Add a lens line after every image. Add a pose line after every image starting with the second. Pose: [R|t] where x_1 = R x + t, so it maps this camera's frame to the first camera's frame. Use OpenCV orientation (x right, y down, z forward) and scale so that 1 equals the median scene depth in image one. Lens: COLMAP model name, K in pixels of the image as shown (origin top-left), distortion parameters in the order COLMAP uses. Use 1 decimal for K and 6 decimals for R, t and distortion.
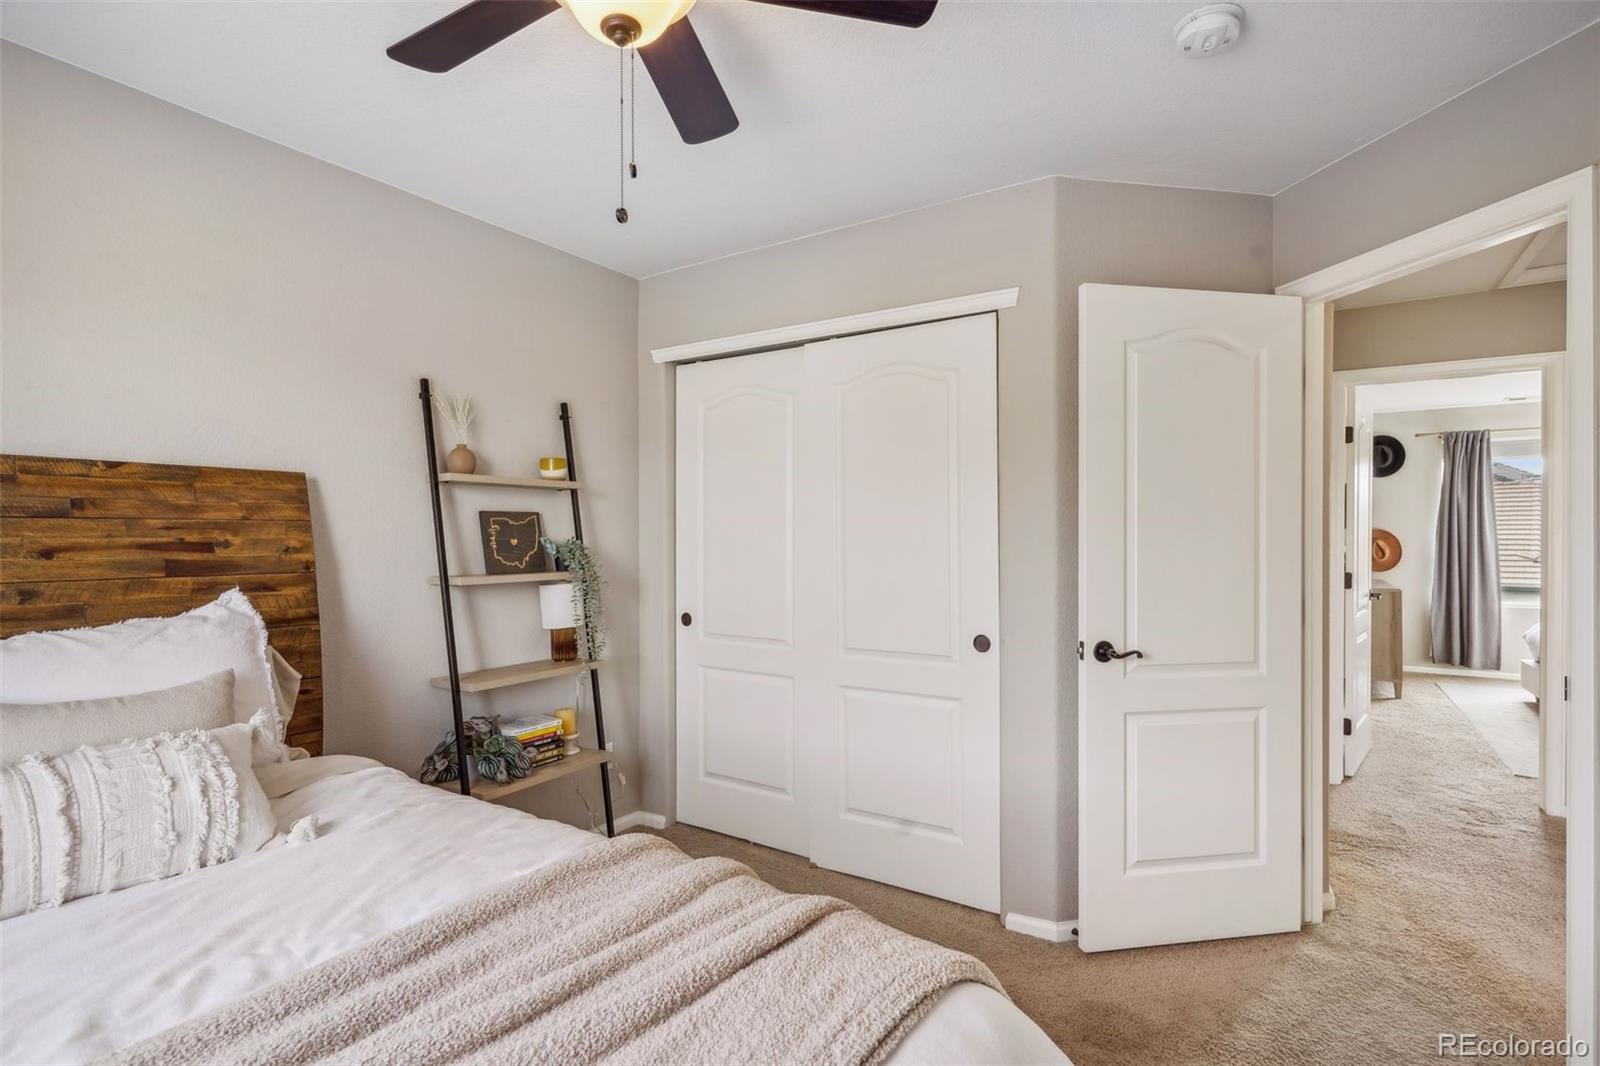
lens RADIAL K [[786.4, 0, 779.2], [0, 786.4, 536.5], [0, 0, 1]] dist [-0.003772, -0.000982]
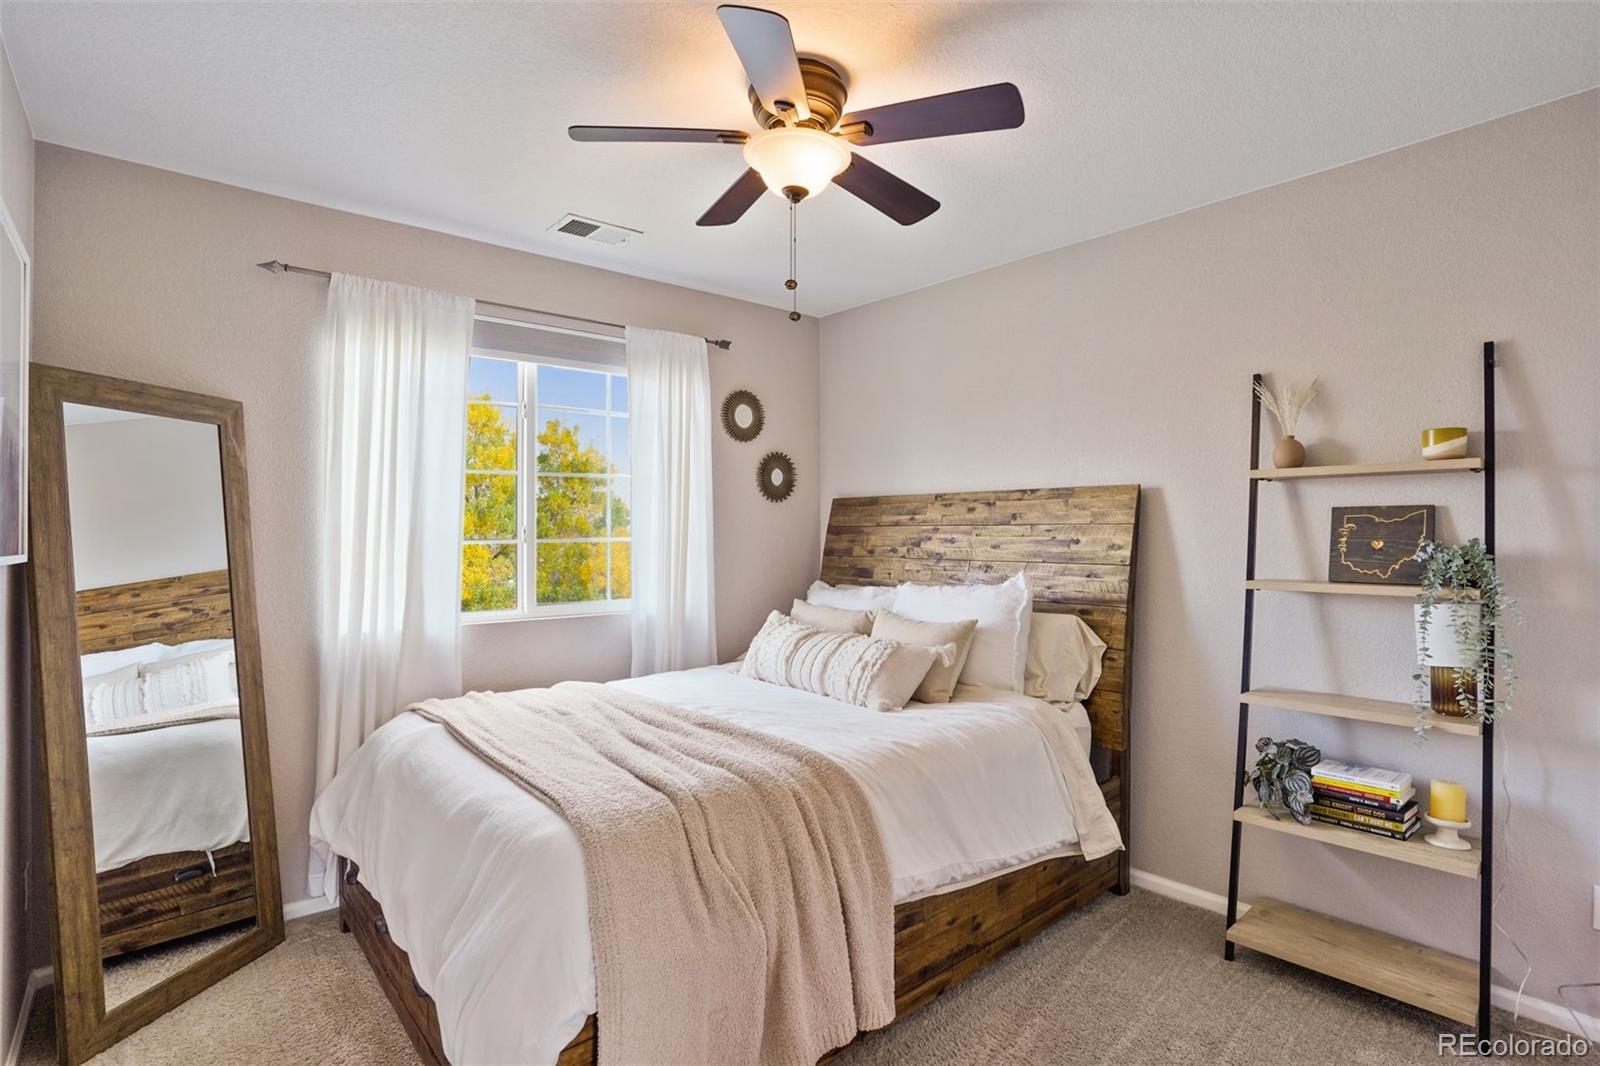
lens RADIAL K [[784.8, 0, 793.5], [0, 784.8, 519.2], [0, 0, 1]] dist [-0.080390, 0.034141]
pose [[-0.268394, -0.018763, -0.963126, 0.735545], [-0.005051, 0.999824, -0.018070, -0.002249], [0.963296, 0.000015, -0.268442, 0.852723]]
